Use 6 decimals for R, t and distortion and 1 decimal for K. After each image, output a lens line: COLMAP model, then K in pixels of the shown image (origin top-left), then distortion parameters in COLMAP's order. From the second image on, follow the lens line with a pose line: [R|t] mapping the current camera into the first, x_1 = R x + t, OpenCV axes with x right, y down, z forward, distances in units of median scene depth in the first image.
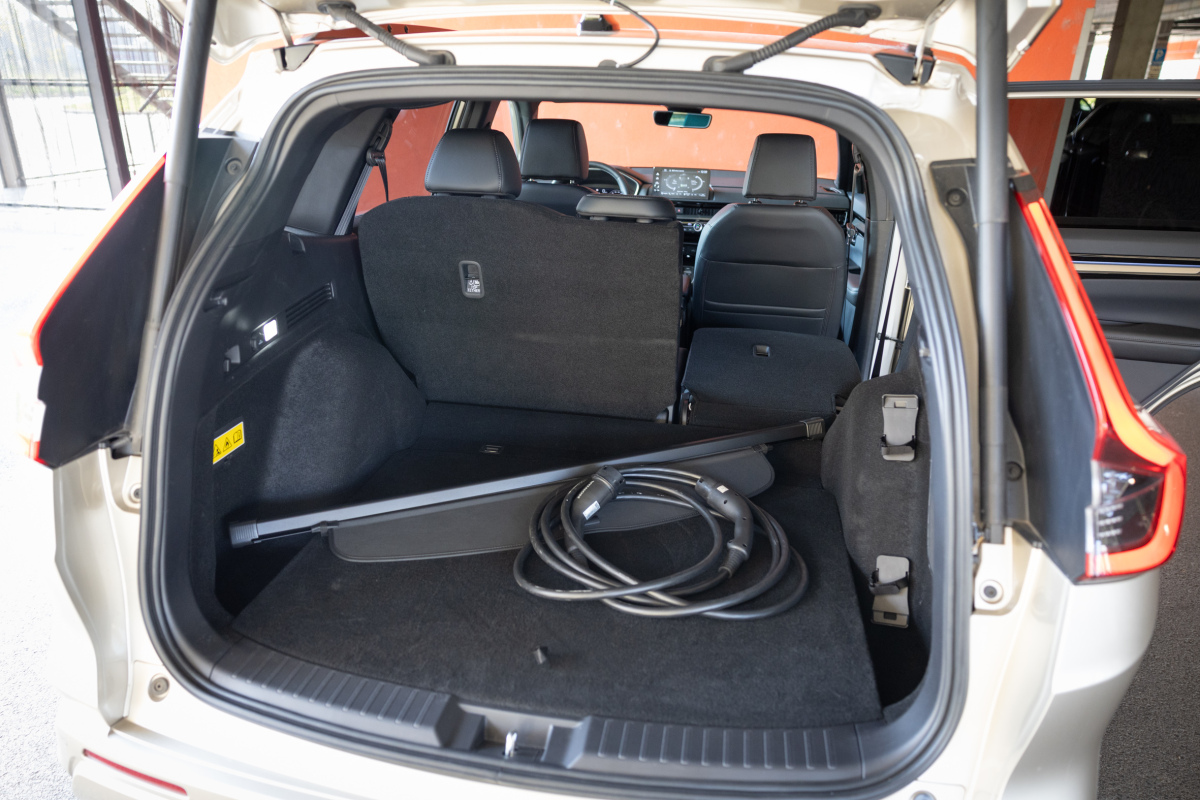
lens RADIAL K [[801.8, 0, 593.0], [0, 801.8, 397.2], [0, 0, 1]] dist [0.008115, -0.000648]
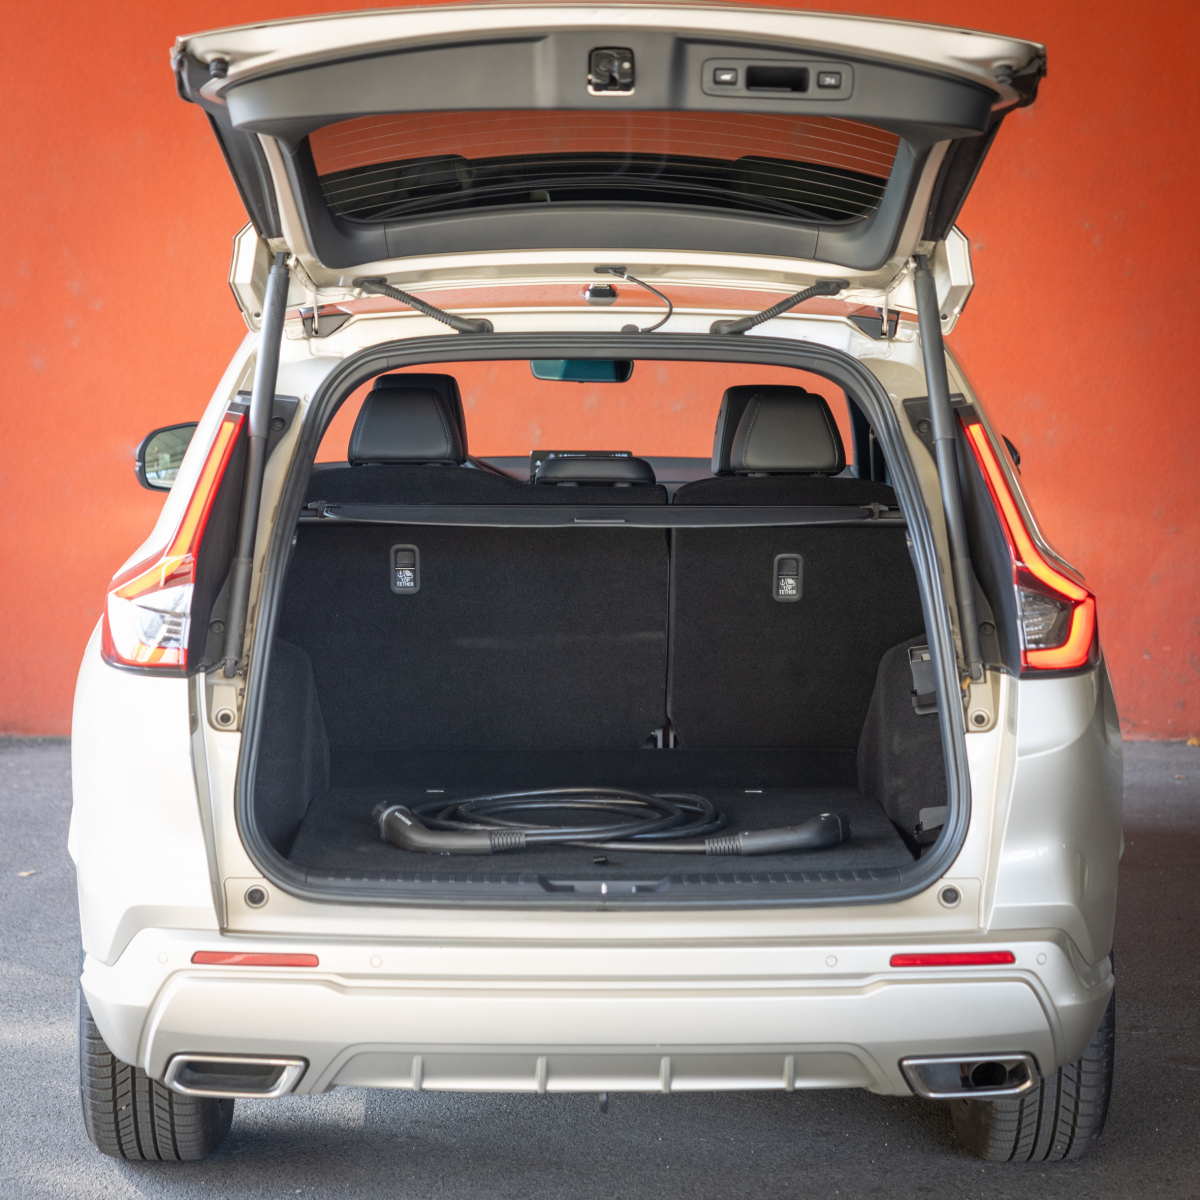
lens RADIAL K [[3248.6, 0, 601.4], [0, 3248.6, 600.9], [0, 0, 1]] dist [0.223313, 0.000000]
pose [[0.980840, -0.039216, 0.190830, -0.766298], [0.086937, 0.964698, -0.248596, 0.929215], [-0.174344, 0.260423, 0.949623, -2.757309]]
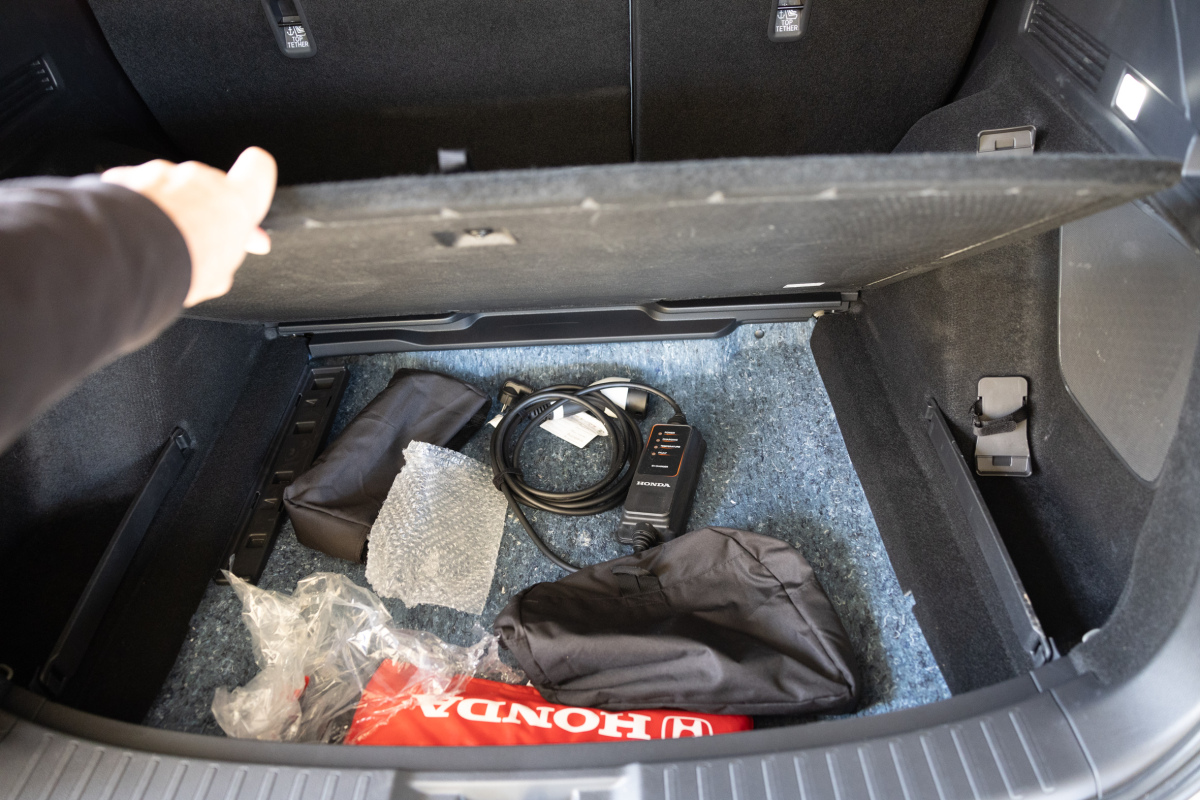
lens RADIAL K [[801.8, 0, 590.0], [0, 801.8, 400.5], [0, 0, 1]] dist [0.008115, -0.000648]
pose [[0.982380, -0.166597, 0.084706, -0.034601], [0.135500, 0.947038, 0.291135, -0.031257], [-0.128722, -0.274527, 0.952925, 0.411202]]
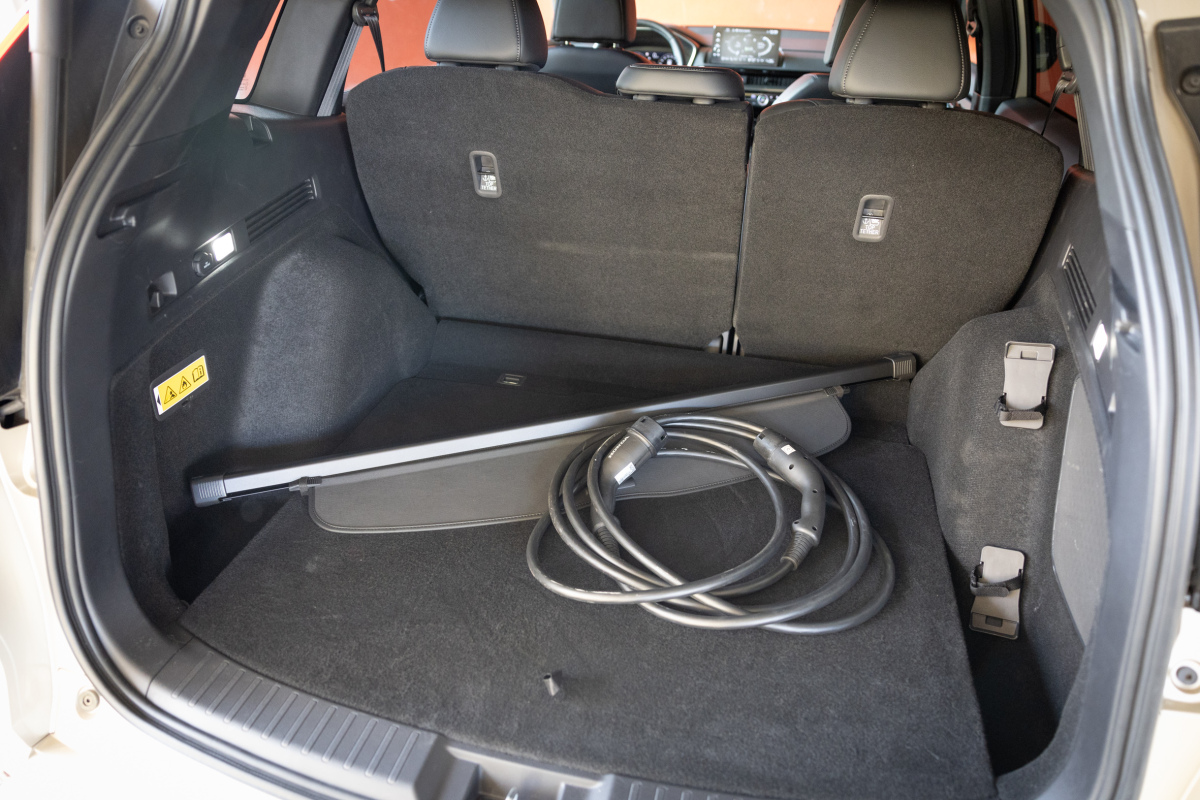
lens RADIAL K [[801.8, 0, 593.2], [0, 801.8, 395.7], [0, 0, 1]] dist [0.008115, -0.000648]
pose [[0.998229, 0.025547, -0.053722, 0.008406], [-0.017028, 0.988011, 0.153442, -0.069671], [0.056998, -0.152255, 0.986696, 0.229803]]
